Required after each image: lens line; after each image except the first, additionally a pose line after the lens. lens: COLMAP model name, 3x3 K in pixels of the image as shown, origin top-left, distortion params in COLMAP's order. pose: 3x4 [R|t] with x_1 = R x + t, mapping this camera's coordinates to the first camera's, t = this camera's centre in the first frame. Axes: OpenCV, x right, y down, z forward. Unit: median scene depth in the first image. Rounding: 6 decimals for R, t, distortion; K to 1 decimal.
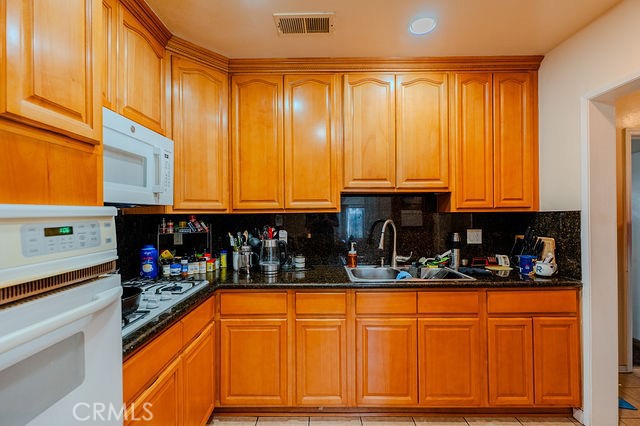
lens RADIAL K [[279.3, 0, 318.9], [0, 279.3, 214.0], [0, 0, 1]] dist [-0.001069, 0.000166]
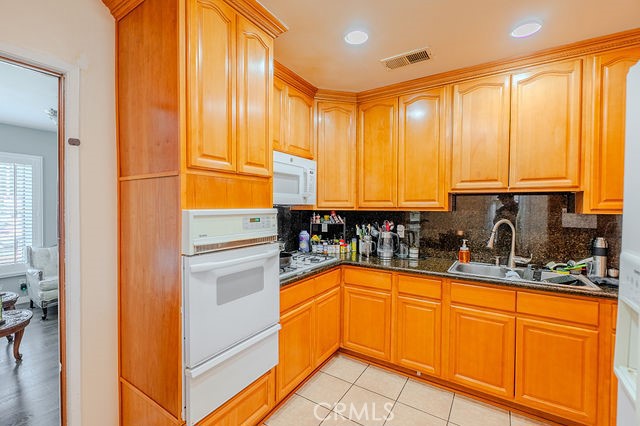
lens RADIAL K [[279.3, 0, 318.9], [0, 279.3, 214.0], [0, 0, 1]] dist [-0.001069, 0.000166]
pose [[0.847688, 0.026504, -0.529833, 0.236056], [-0.013794, 0.999515, 0.027930, -0.019515], [0.530316, -0.016368, 0.847642, -0.215616]]
